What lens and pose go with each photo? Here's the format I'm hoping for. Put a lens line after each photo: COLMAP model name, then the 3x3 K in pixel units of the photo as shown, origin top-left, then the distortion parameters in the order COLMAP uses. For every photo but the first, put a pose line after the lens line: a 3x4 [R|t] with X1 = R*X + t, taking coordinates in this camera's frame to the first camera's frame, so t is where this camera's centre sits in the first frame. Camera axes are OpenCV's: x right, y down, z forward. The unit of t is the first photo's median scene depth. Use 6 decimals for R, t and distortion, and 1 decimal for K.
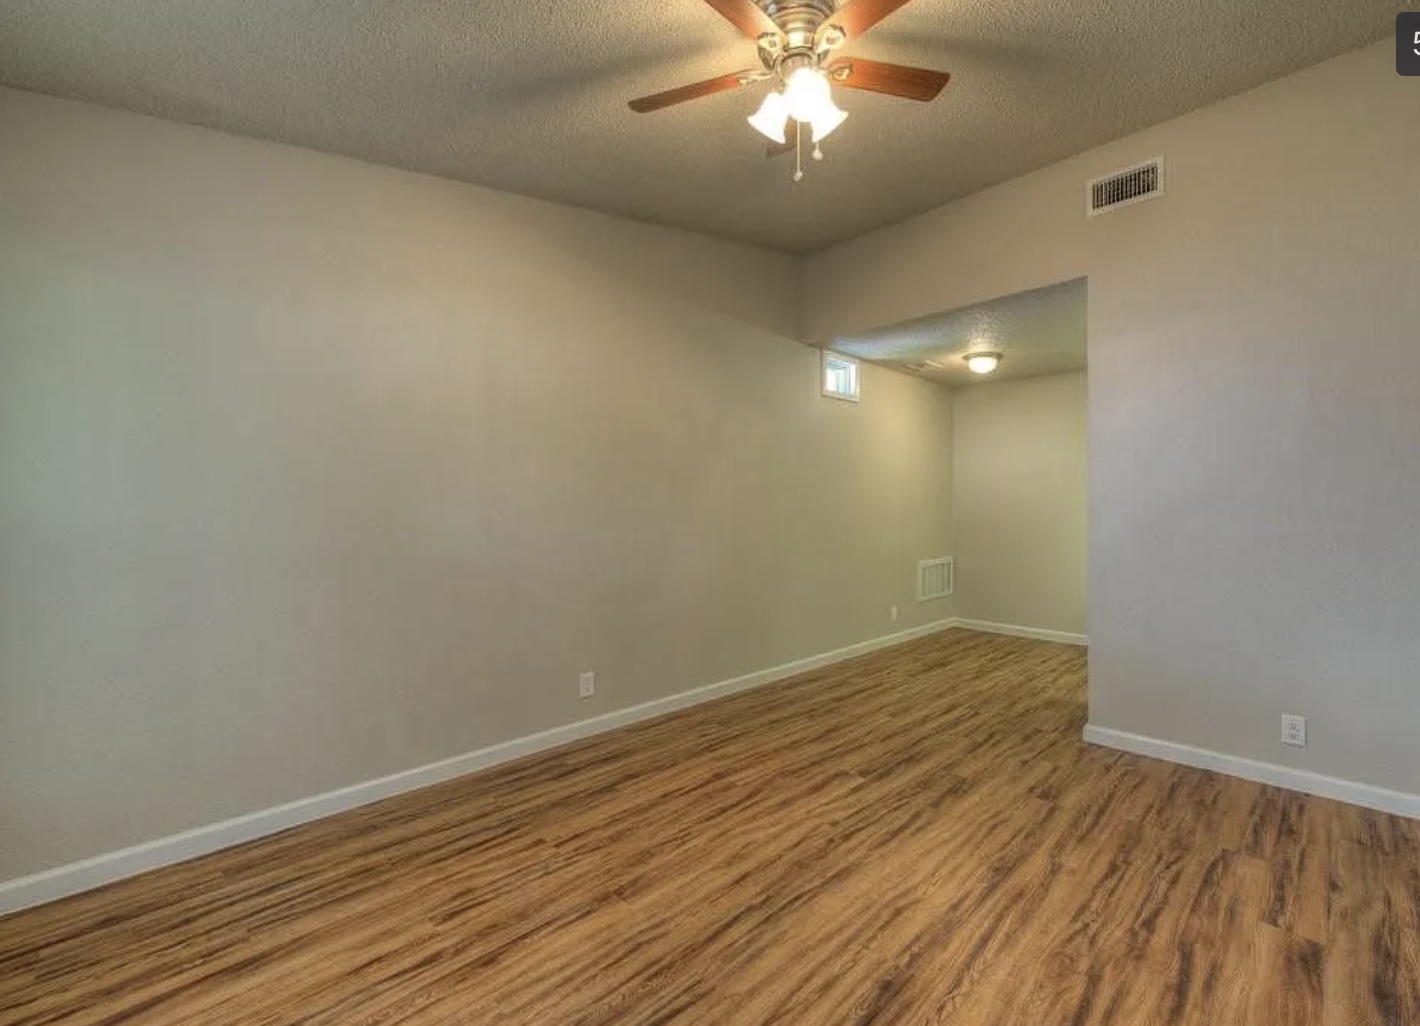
lens RADIAL K [[616.8, 0, 780.5], [0, 616.8, 515.3], [0, 0, 1]] dist [0.059341, -0.000379]
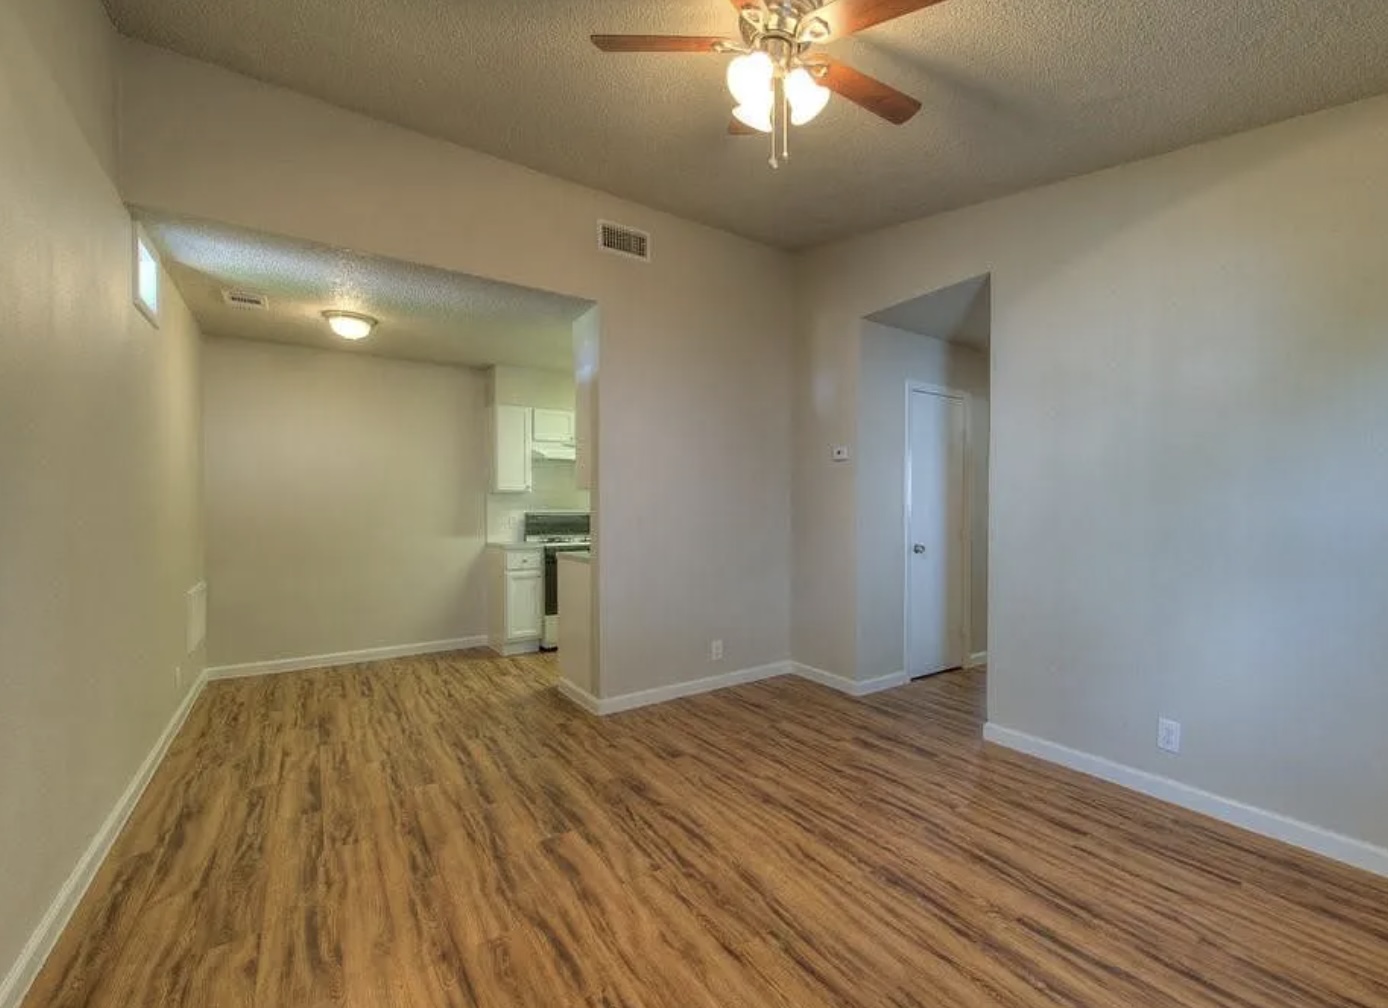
lens RADIAL K [[602.9, 0, 762.9], [0, 602.9, 506.3], [0, 0, 1]] dist [0.059341, -0.000379]
pose [[0.177045, 0.014264, 0.984099, -0.655783], [-0.001267, 0.999897, -0.014265, -0.008348], [-0.984202, 0.001279, 0.177045, 0.598886]]
